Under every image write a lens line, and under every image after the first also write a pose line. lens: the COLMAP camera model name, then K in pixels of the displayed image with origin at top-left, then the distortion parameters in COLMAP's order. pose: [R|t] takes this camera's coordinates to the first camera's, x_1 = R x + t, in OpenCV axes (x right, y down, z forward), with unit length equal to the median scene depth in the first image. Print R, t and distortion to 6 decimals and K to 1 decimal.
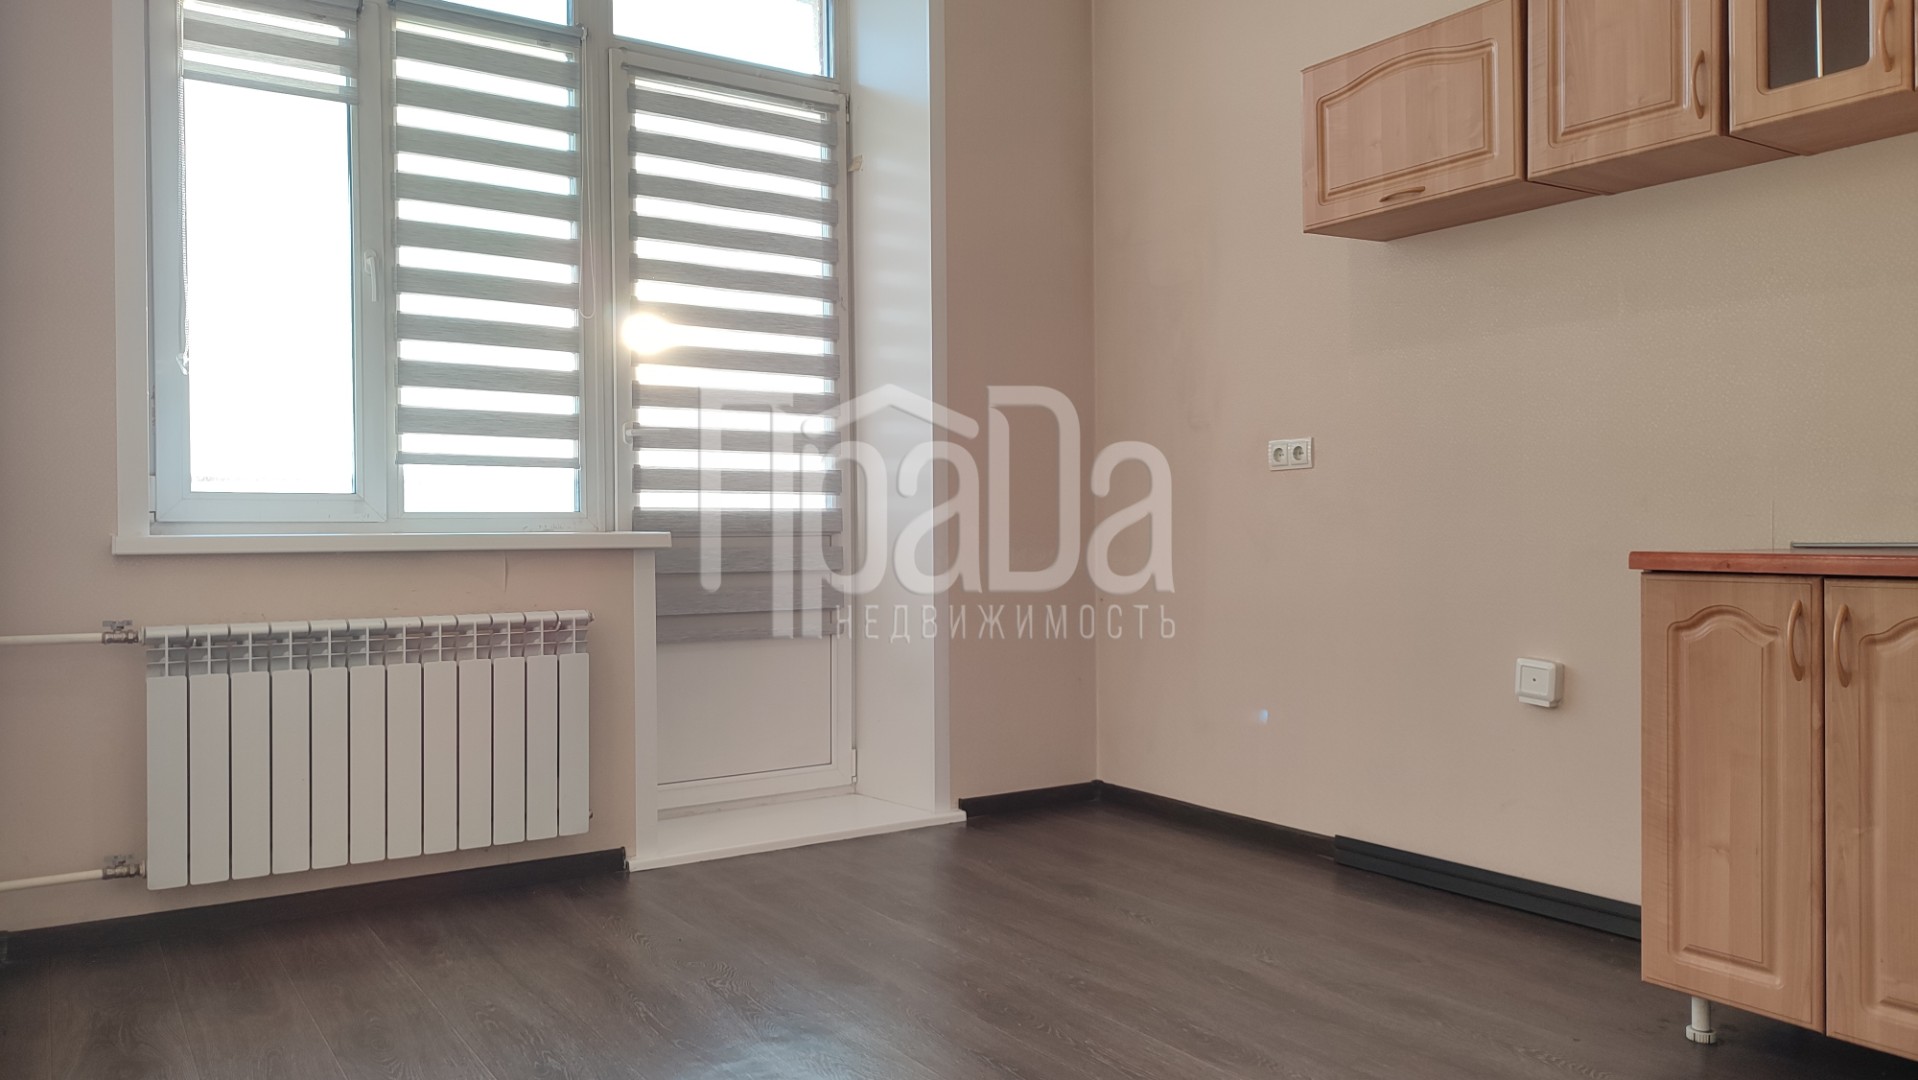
lens RADIAL K [[1391.0, 0, 959.0], [0, 1391.0, 540.0], [0, 0, 1]] dist [0.037016, -0.006239]
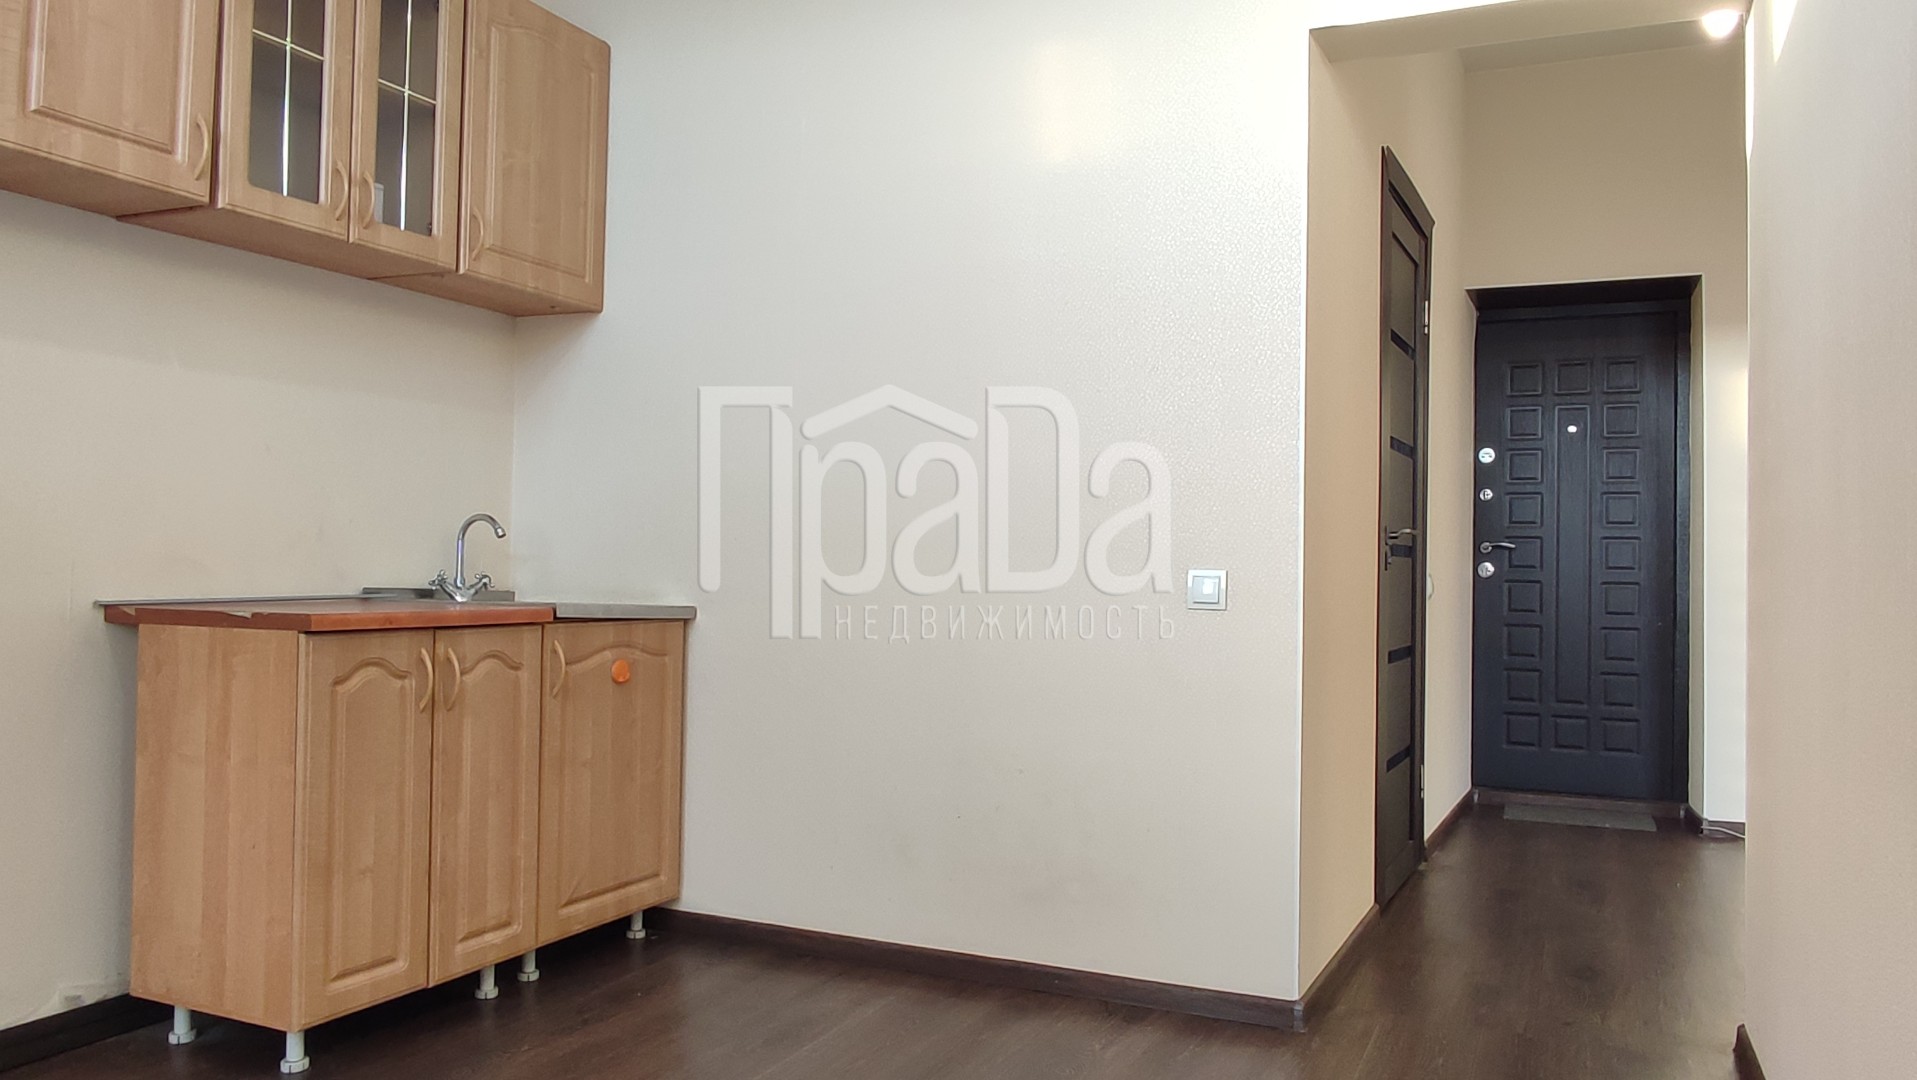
lens RADIAL K [[1341.7, 0, 958.5], [0, 1341.7, 540.0], [0, 0, 1]] dist [0.004765, 0.004907]
pose [[-0.516916, 0.014837, 0.855907, -0.634236], [-0.004037, 0.999796, -0.019769, -0.029675], [-0.856027, -0.013674, -0.516751, 1.142869]]
